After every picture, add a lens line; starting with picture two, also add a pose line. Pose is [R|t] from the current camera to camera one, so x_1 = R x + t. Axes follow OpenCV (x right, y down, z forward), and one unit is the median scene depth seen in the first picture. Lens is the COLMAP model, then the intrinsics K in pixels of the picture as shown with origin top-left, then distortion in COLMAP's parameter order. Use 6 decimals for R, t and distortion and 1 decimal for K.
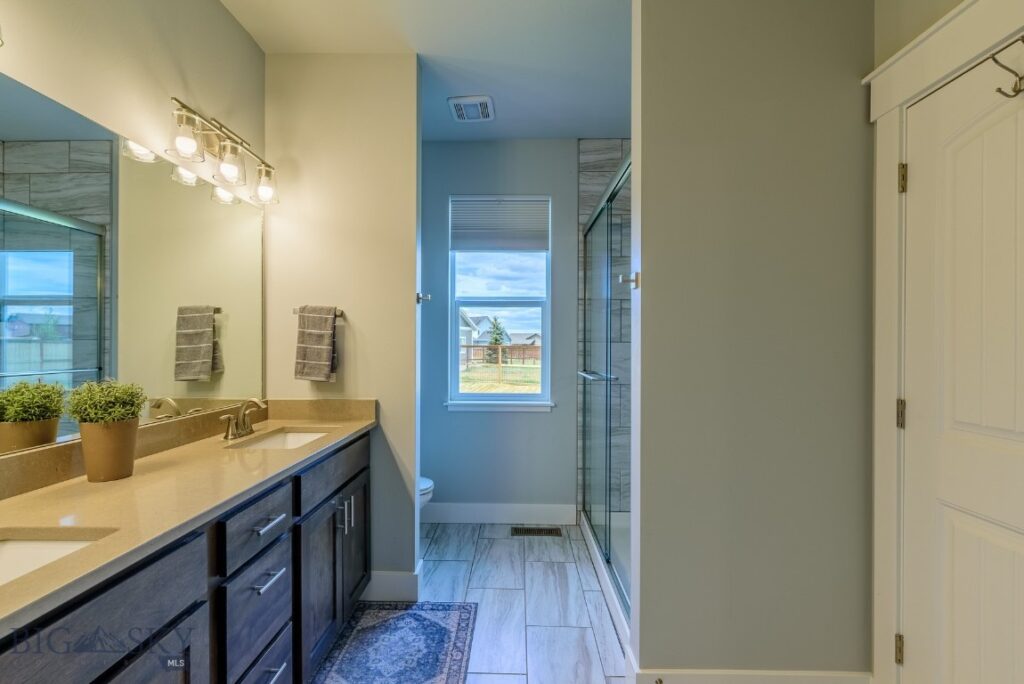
lens RADIAL K [[443.3, 0, 503.3], [0, 443.3, 343.5], [0, 0, 1]] dist [0.000839, -0.000088]
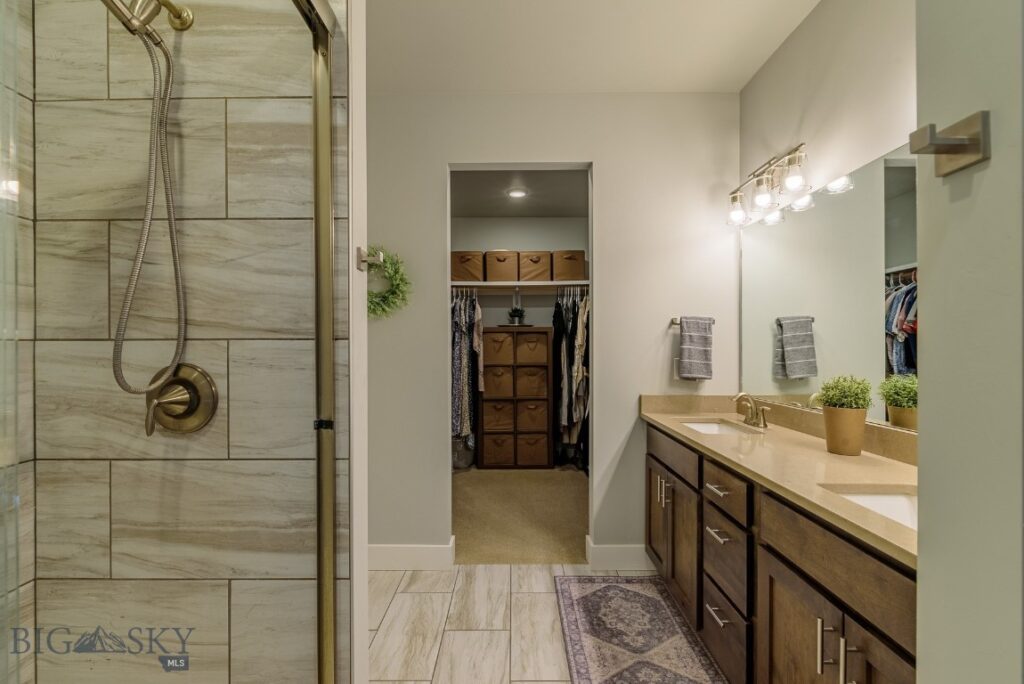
lens RADIAL K [[443.3, 0, 503.3], [0, 443.3, 343.5], [0, 0, 1]] dist [0.000839, -0.000088]
pose [[-0.999967, -0.003235, -0.007480, 0.083224], [-0.003244, 0.999994, 0.001215, -0.005103], [0.007476, 0.001239, -0.999971, 2.146490]]
